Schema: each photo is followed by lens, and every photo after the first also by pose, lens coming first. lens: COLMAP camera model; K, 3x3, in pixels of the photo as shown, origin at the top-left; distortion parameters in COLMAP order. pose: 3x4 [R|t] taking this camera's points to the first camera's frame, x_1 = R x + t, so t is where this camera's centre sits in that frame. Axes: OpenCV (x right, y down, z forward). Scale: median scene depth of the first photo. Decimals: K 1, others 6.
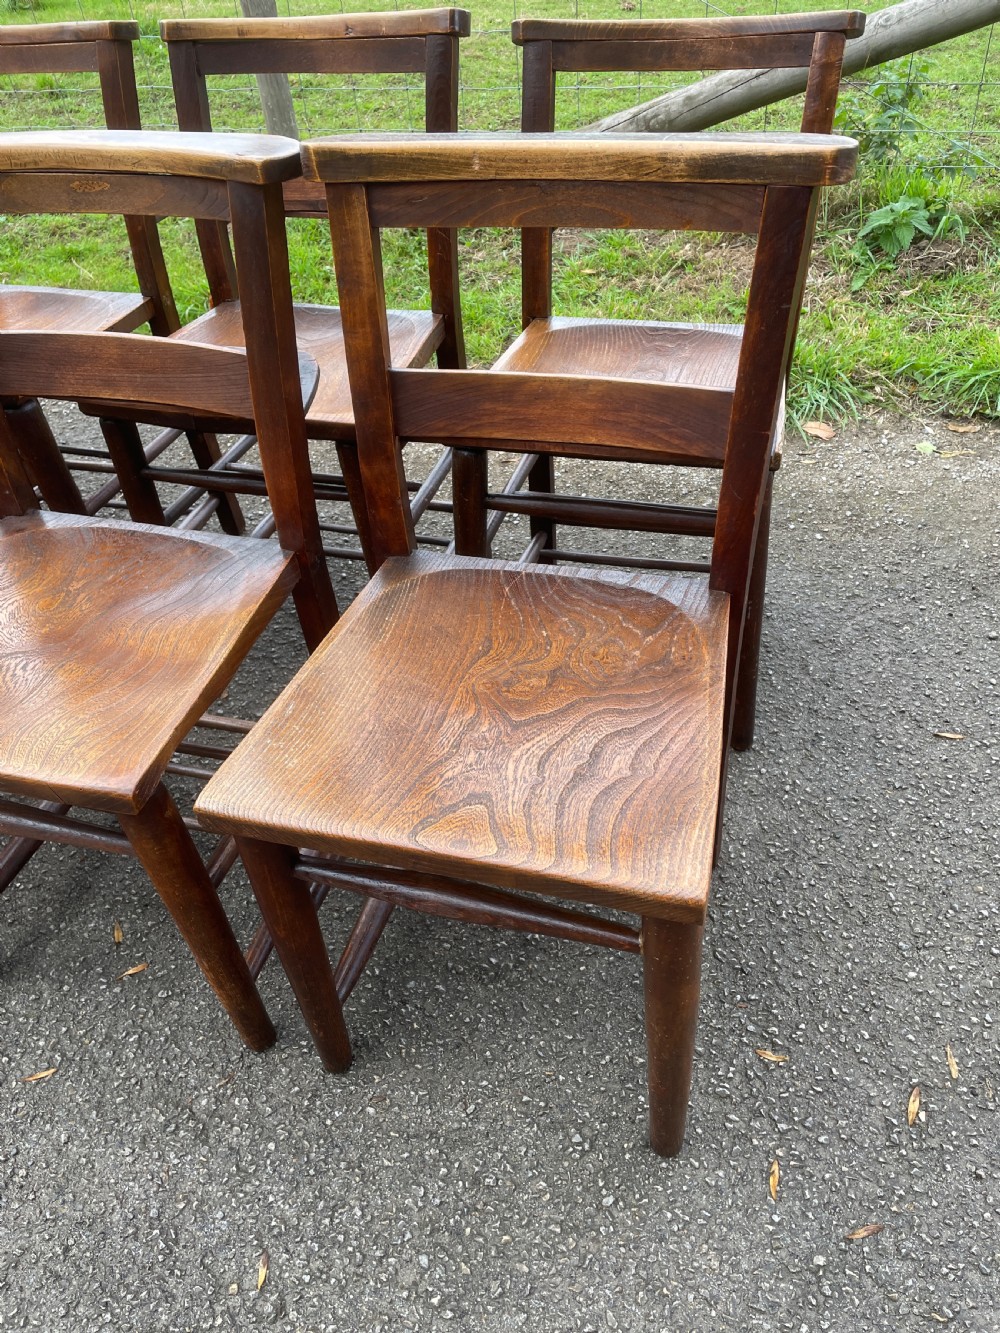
lens RADIAL K [[999.6, 0, 527.9], [0, 999.6, 670.6], [0, 0, 1]] dist [0.089499, -0.112824]
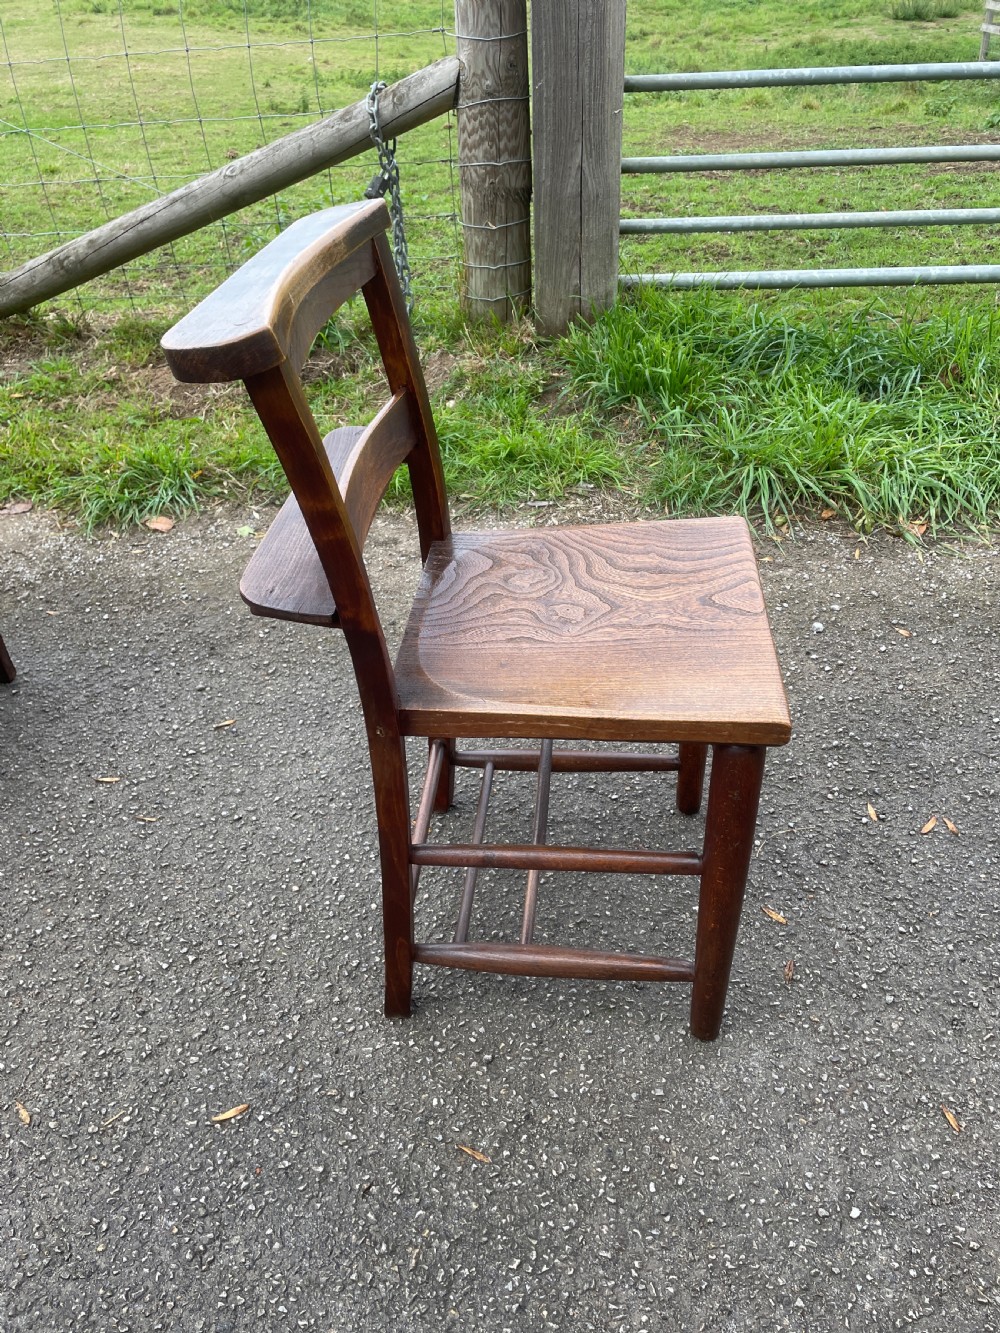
lens RADIAL K [[998.3, 0, 502.7], [0, 998.3, 656.4], [0, 0, 1]] dist [0.082336, -0.108513]
pose [[0.979340, -0.110607, 0.169288, 0.473253], [0.128915, 0.986473, -0.101252, 0.069828], [-0.155799, 0.120984, 0.980352, -0.129473]]
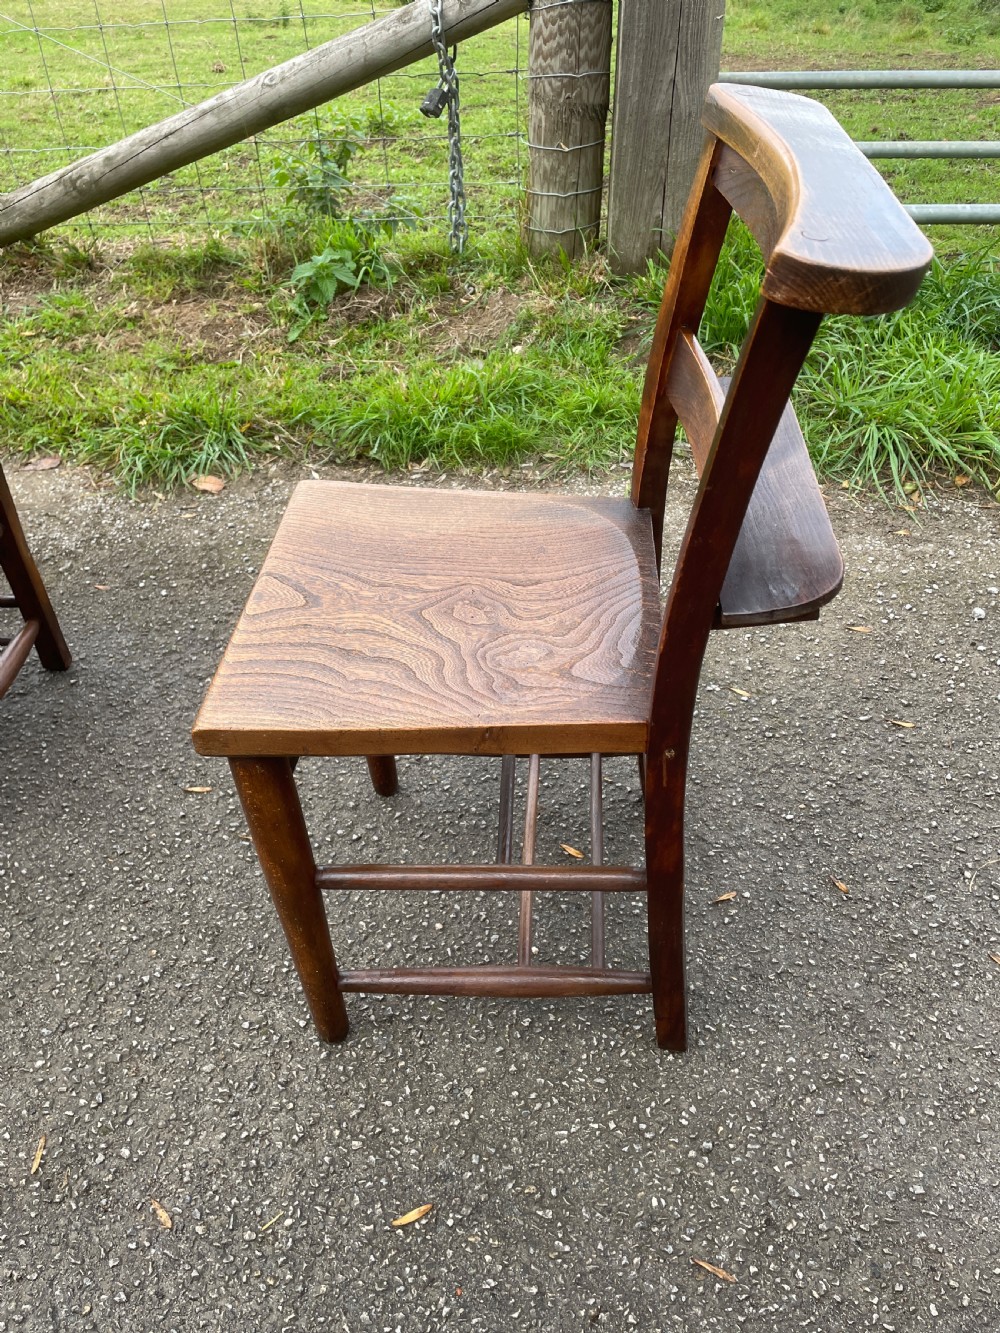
lens RADIAL K [[1000.3, 0, 500.0], [0, 1000.3, 666.5], [0, 0, 1]] dist [0.085711, -0.113927]
pose [[0.975023, -0.117004, 0.188786, 0.375013], [0.125520, 0.991516, -0.033762, 0.010953], [-0.183234, 0.056615, 0.981438, -0.016450]]
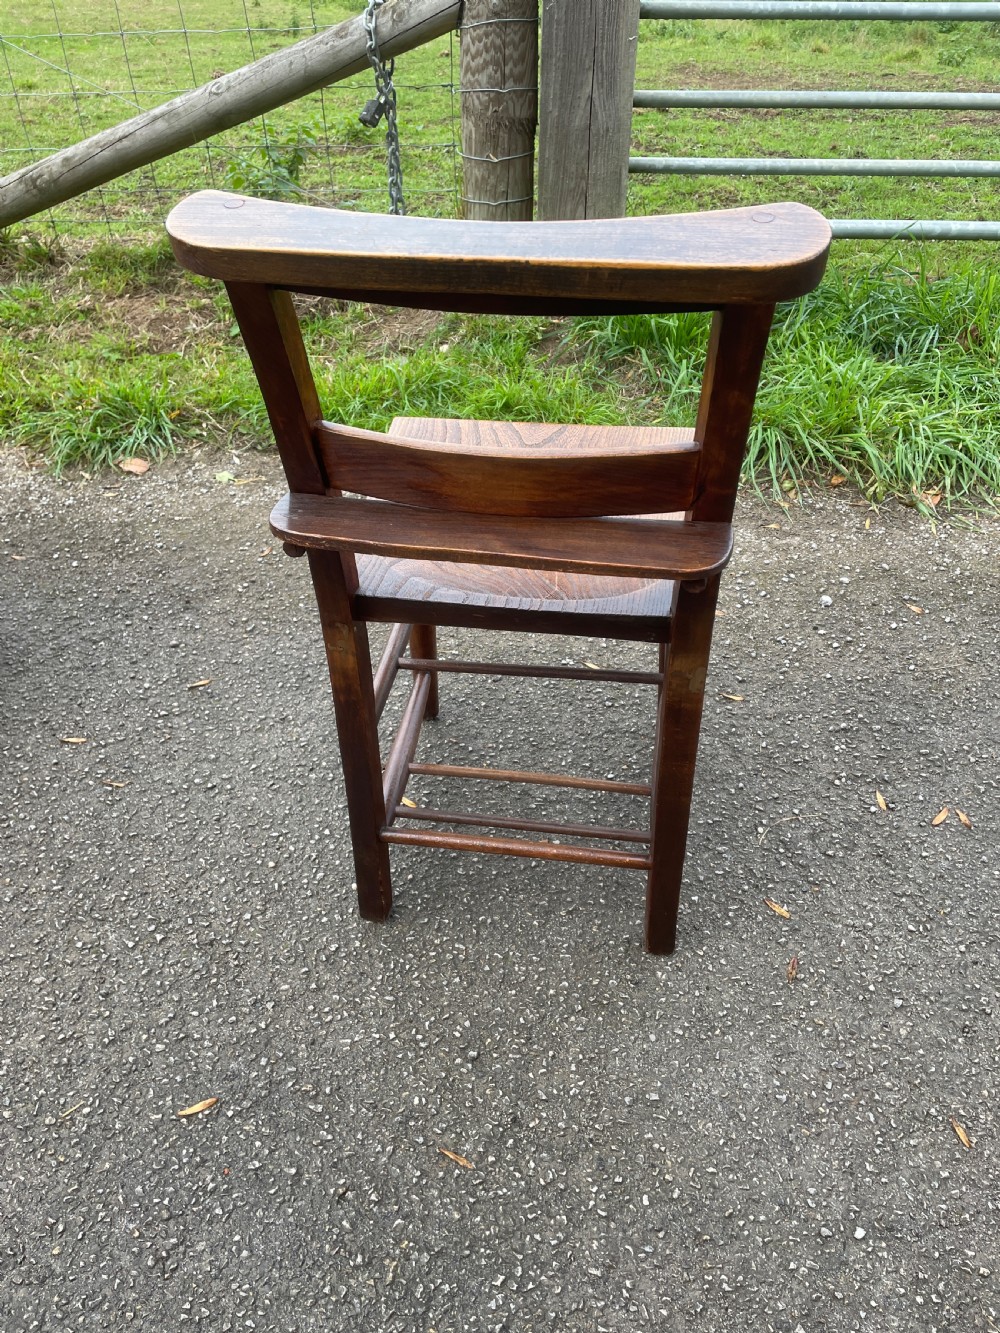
lens RADIAL K [[1001.2, 0, 498.3], [0, 1001.2, 658.4], [0, 0, 1]] dist [0.081303, -0.105583]
pose [[0.979595, -0.088593, 0.180400, 0.471058], [0.098952, 0.993873, -0.049238, 0.053048], [-0.174933, 0.066084, 0.982360, -0.088075]]
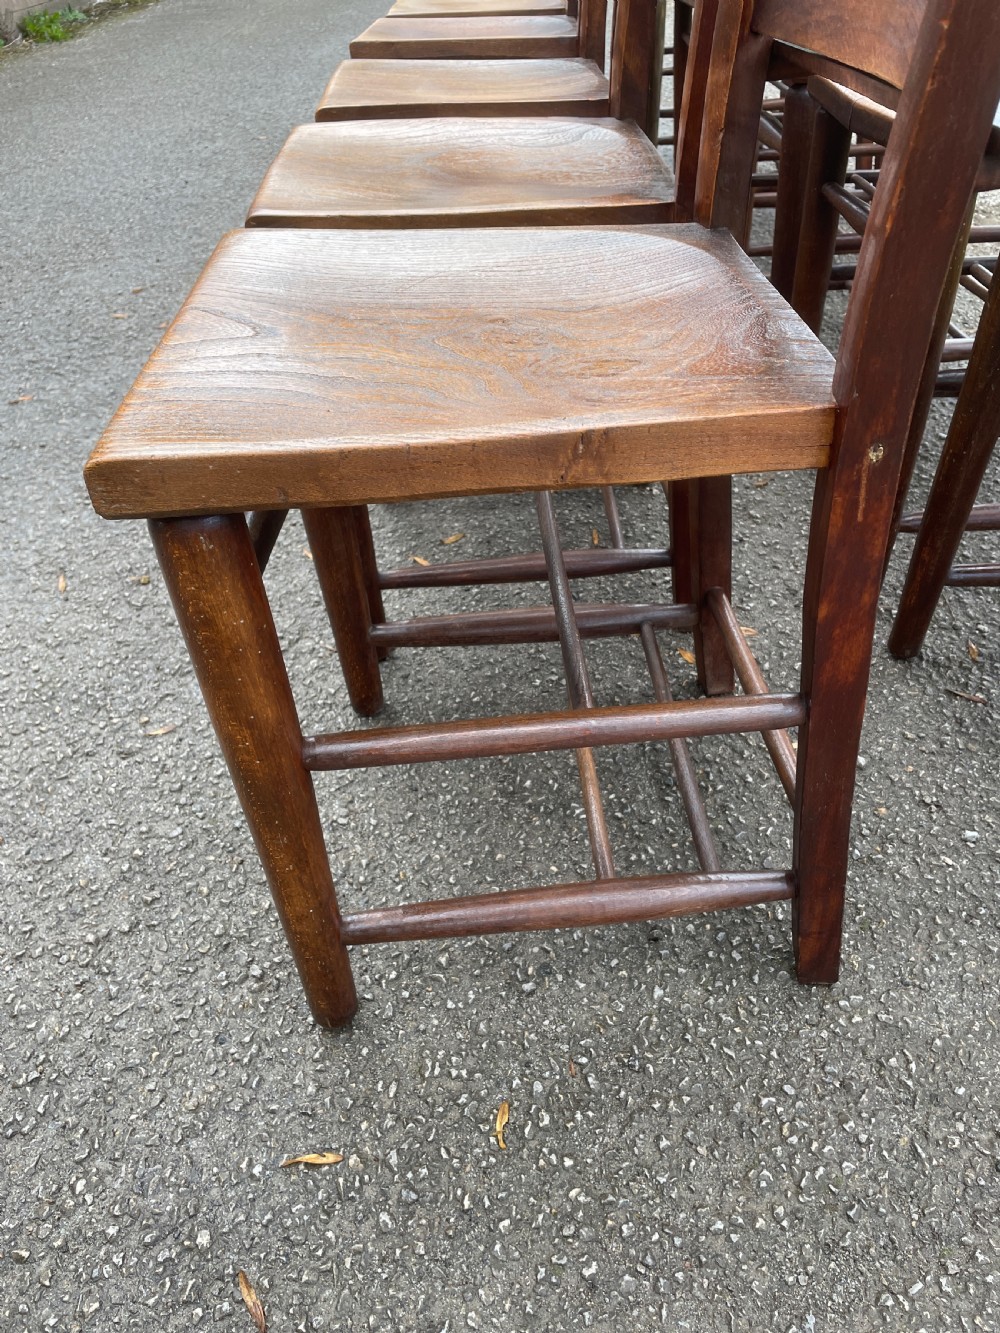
lens RADIAL K [[1000.3, 0, 500.0], [0, 1000.3, 666.5], [0, 0, 1]] dist [0.085711, -0.113927]
pose [[0.325751, 0.622437, -0.711659, 0.276512], [-0.603543, 0.716293, 0.350228, -0.025336], [0.727751, 0.315430, 0.609001, 0.280813]]
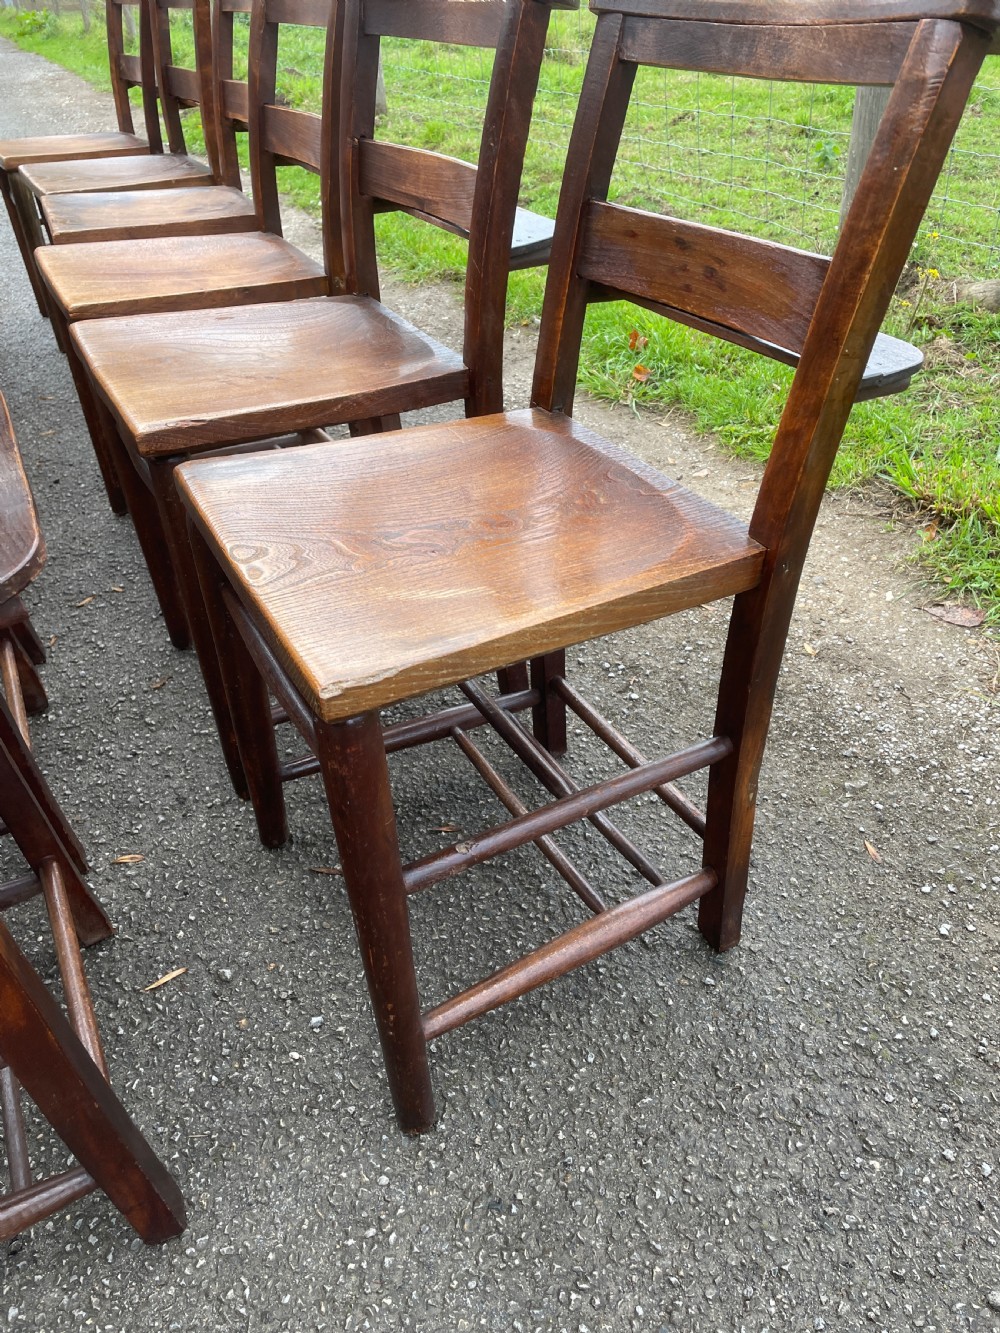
lens RADIAL K [[1000.3, 0, 500.0], [0, 1000.3, 666.5], [0, 0, 1]] dist [0.085711, -0.113927]
pose [[0.692025, 0.448946, -0.565287, 0.337969], [-0.479130, 0.871382, 0.105492, -0.183924], [0.539941, 0.197843, 0.818121, 0.327842]]
